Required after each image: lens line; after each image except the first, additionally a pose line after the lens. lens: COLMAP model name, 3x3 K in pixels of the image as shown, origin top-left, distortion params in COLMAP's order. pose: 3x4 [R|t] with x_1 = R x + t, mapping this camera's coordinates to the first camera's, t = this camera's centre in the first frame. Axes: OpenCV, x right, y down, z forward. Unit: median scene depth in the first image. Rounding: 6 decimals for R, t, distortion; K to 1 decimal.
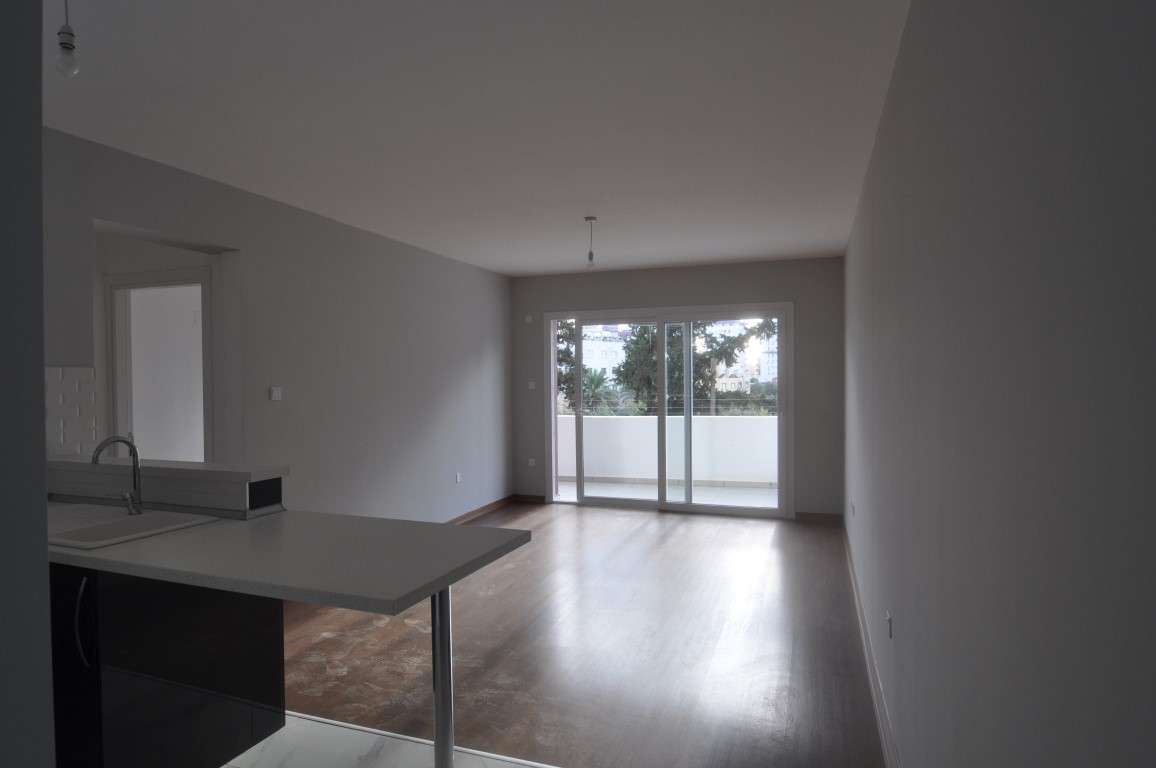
lens RADIAL K [[690.2, 0, 579.4], [0, 690.2, 385.1], [0, 0, 1]] dist [-0.000544, -0.001374]
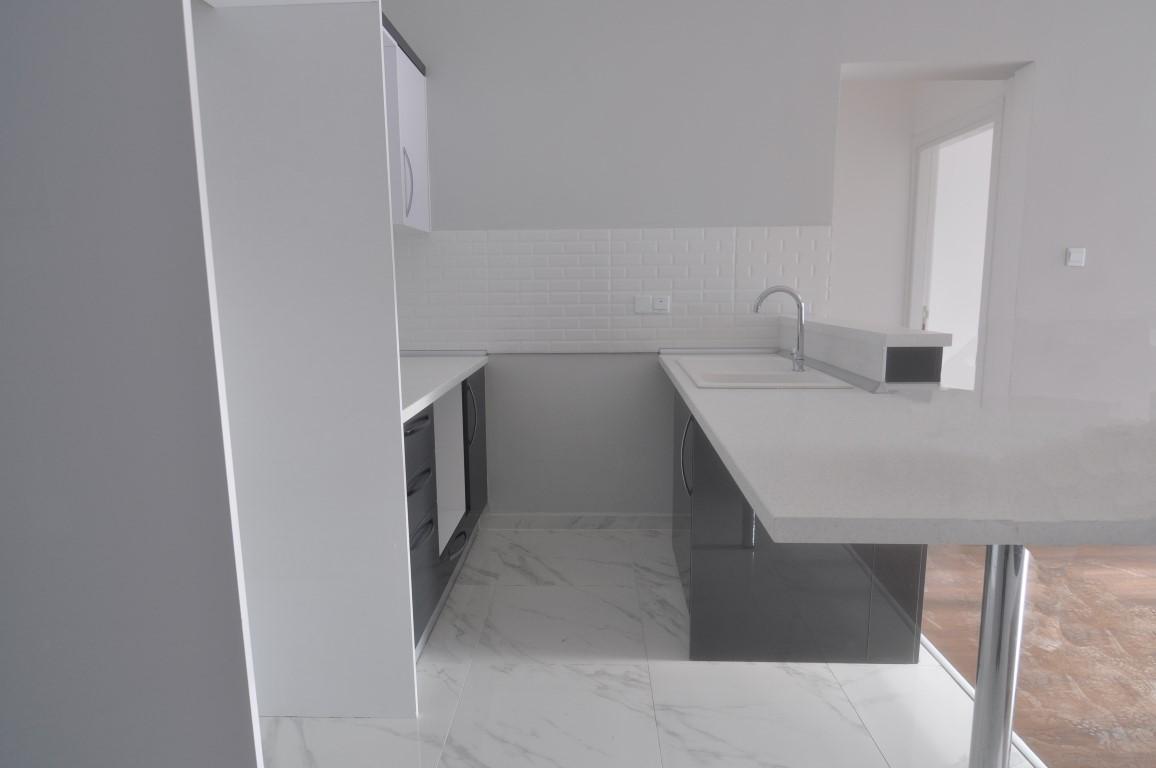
lens RADIAL K [[690.2, 0, 580.4], [0, 690.2, 379.3], [0, 0, 1]] dist [-0.000544, -0.001374]
pose [[0.309377, 0.127518, -0.942351, 0.139829], [-0.008704, 0.991306, 0.131286, 0.067904], [0.950900, -0.032415, 0.307798, 0.373694]]
